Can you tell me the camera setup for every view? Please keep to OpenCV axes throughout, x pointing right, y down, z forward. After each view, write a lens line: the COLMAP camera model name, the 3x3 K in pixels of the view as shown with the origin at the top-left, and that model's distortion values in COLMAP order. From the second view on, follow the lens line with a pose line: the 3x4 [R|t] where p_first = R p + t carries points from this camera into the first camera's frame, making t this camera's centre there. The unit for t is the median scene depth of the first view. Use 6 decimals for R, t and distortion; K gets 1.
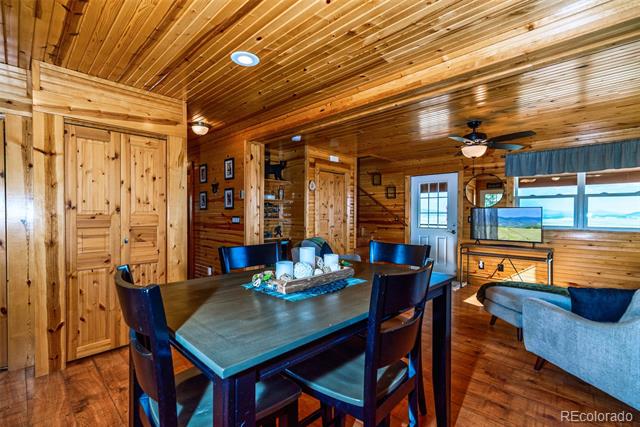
lens RADIAL K [[290.4, 0, 320.0], [0, 290.4, 213.5], [0, 0, 1]] dist [-0.000328, -0.000111]
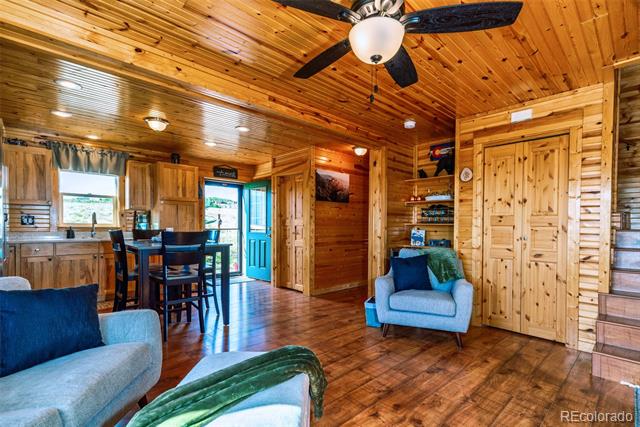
lens RADIAL K [[296.1, 0, 317.9], [0, 296.1, 231.3], [0, 0, 1]] dist [0.001161, 0.000071]
pose [[-0.048262, 0.013001, -0.998750, 0.704844], [-0.009540, 0.999864, 0.013477, 0.031360], [0.998789, 0.010179, -0.048132, 0.711303]]
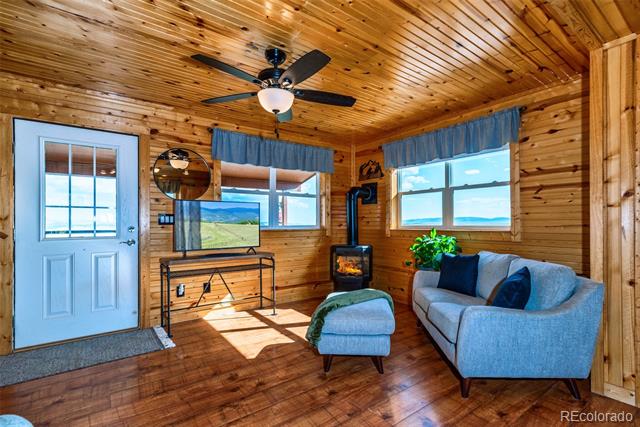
lens RADIAL K [[306.8, 0, 322.8], [0, 306.8, 222.3], [0, 0, 1]] dist [-0.000307, 0.000058]
pose [[0.149534, -0.001357, 0.988756, -0.067602], [0.004272, 0.999991, 0.000727, 0.028791], [-0.988747, 0.004115, 0.149538, 0.613021]]
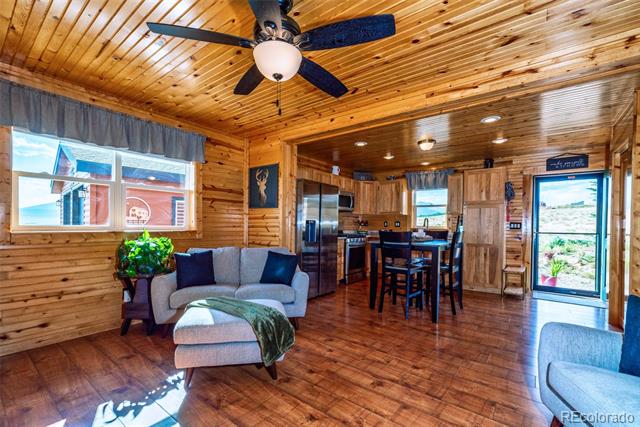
lens RADIAL K [[275.2, 0, 328.9], [0, 275.2, 228.3], [0, 0, 1]] dist [0.000727, 0.000059]
pose [[-0.989481, -0.015190, -0.143860, 0.377762], [-0.016837, 0.999806, 0.010238, 0.029649], [0.143677, 0.012552, -0.989545, 1.087277]]
